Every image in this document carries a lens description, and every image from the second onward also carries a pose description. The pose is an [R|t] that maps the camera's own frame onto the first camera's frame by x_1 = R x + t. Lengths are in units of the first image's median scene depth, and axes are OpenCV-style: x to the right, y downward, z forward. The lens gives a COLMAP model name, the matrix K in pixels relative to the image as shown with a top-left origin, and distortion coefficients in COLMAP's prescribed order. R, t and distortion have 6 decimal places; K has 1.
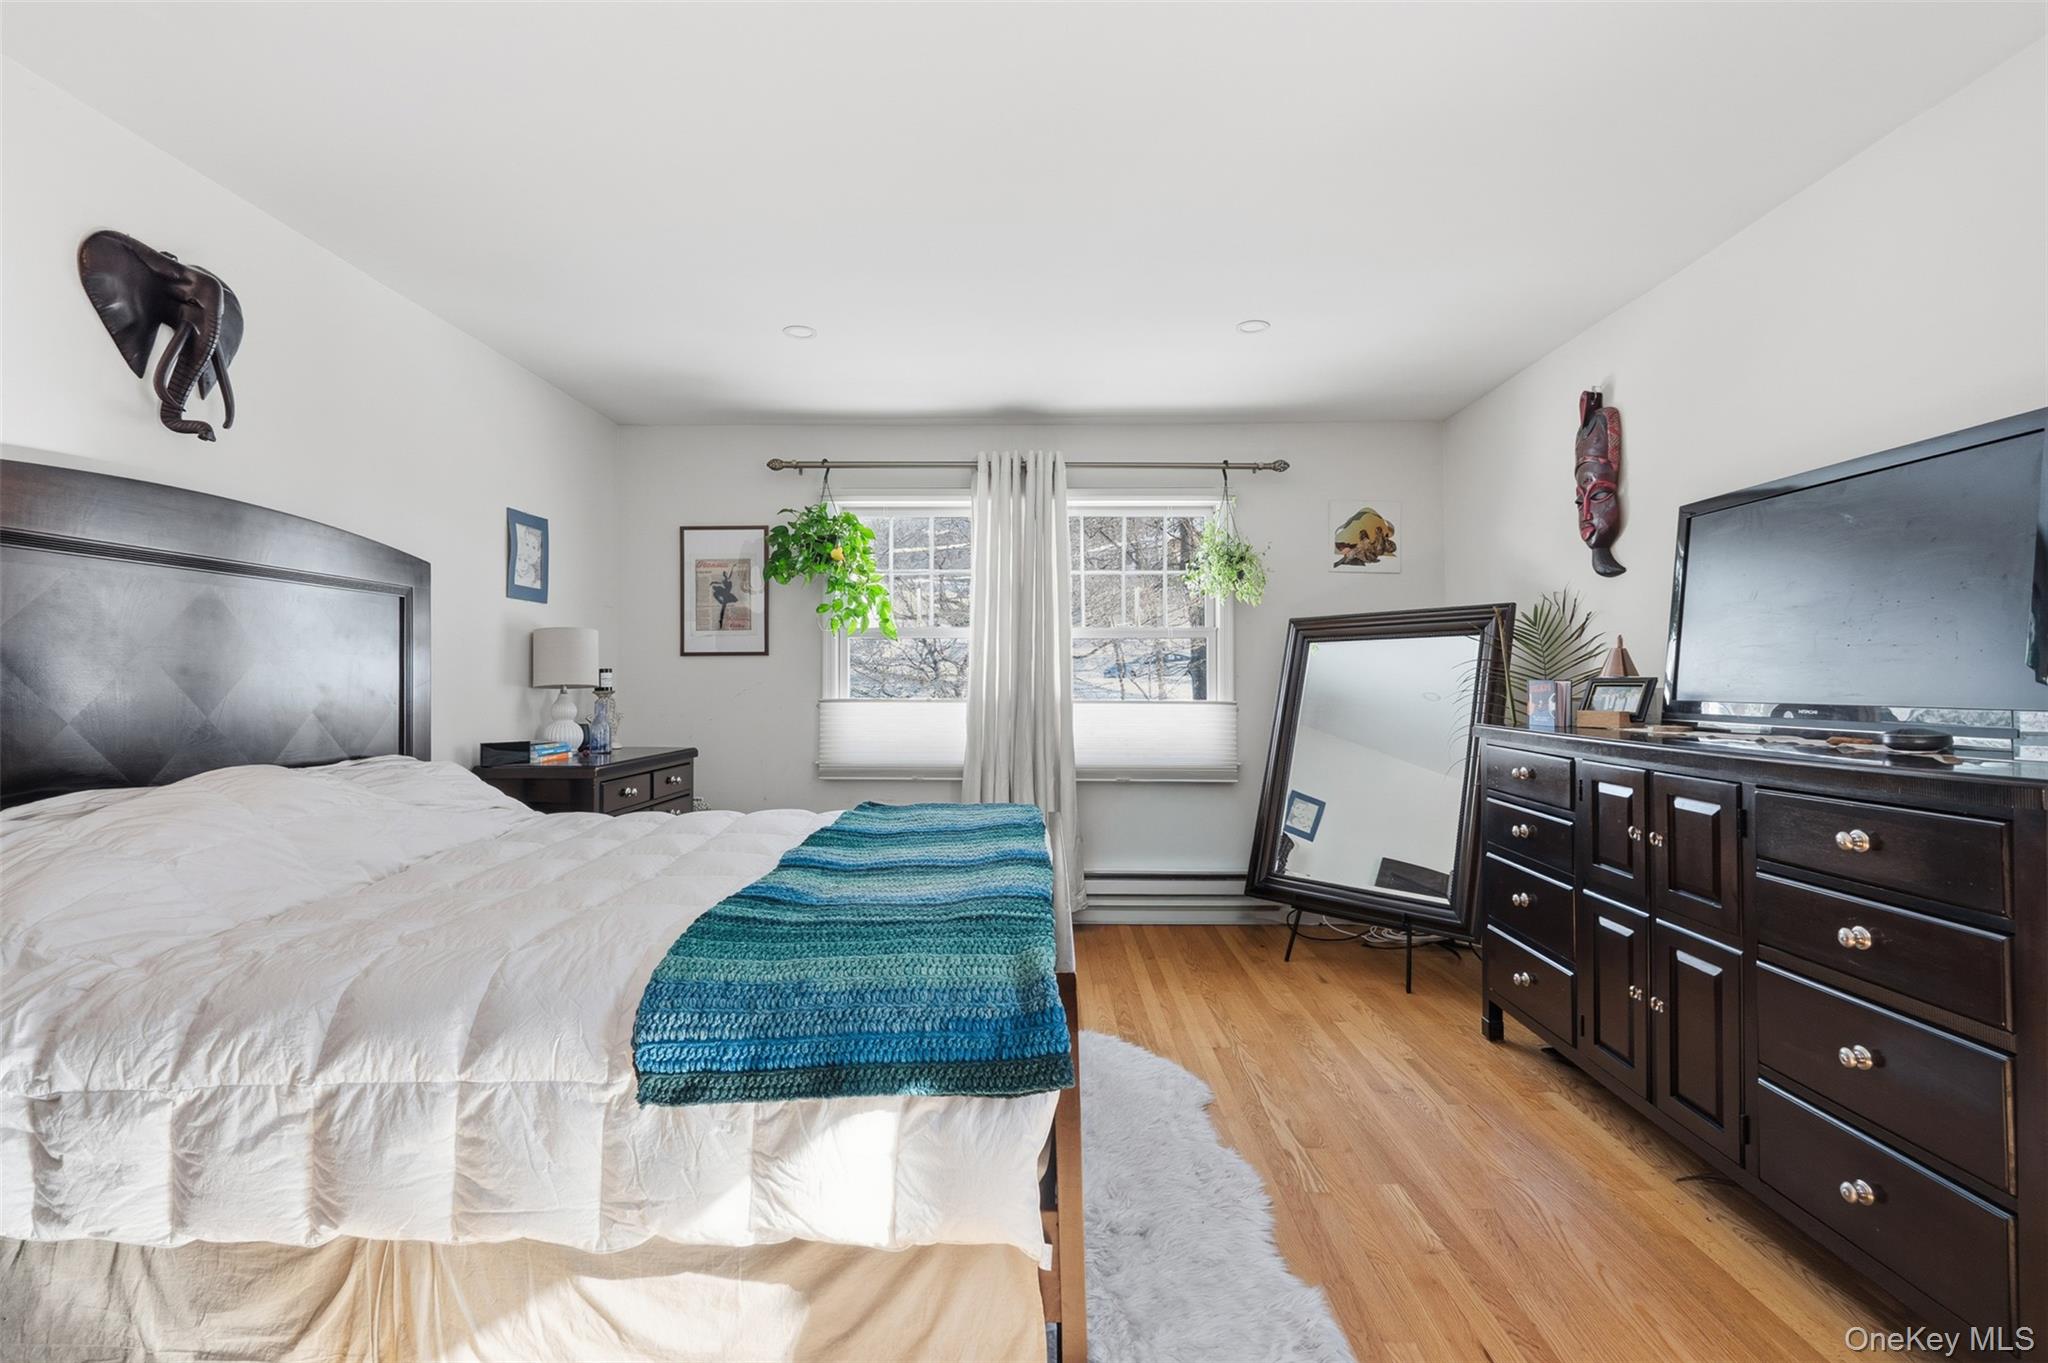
lens RADIAL K [[910.0, 0, 1031.3], [0, 910.0, 663.4], [0, 0, 1]] dist [-0.003288, -0.000016]
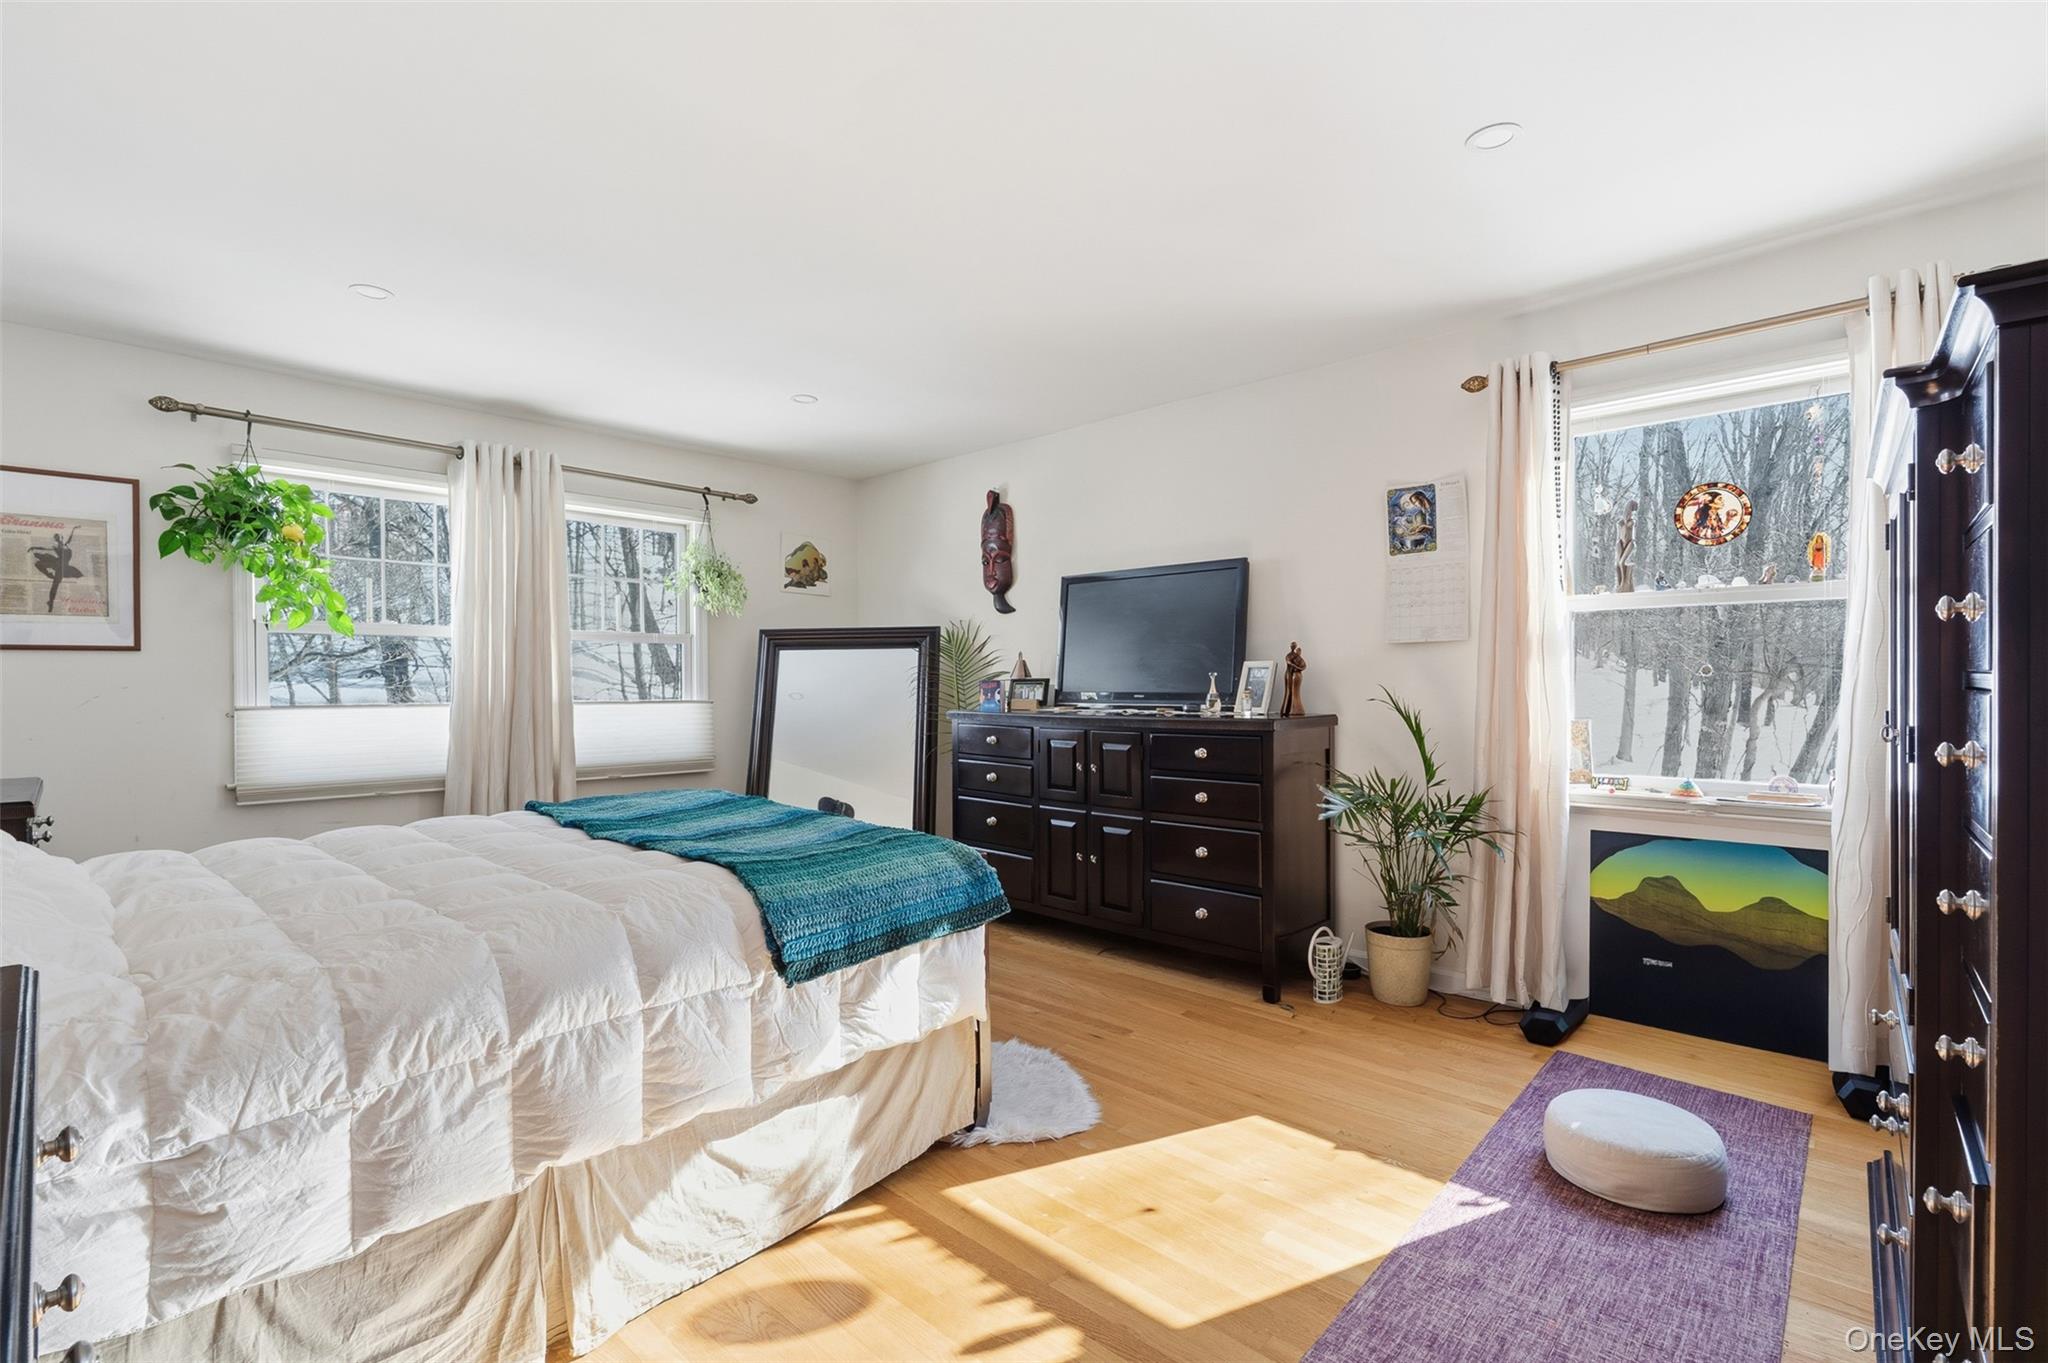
lens RADIAL K [[910.0, 0, 1019.0], [0, 910.0, 688.5], [0, 0, 1]] dist [-0.003288, -0.000016]
pose [[0.680931, -0.008675, 0.732296, -1.134034], [-0.009263, 0.999748, 0.020457, 0.000566], [-0.732289, -0.020714, 0.680679, -0.182083]]
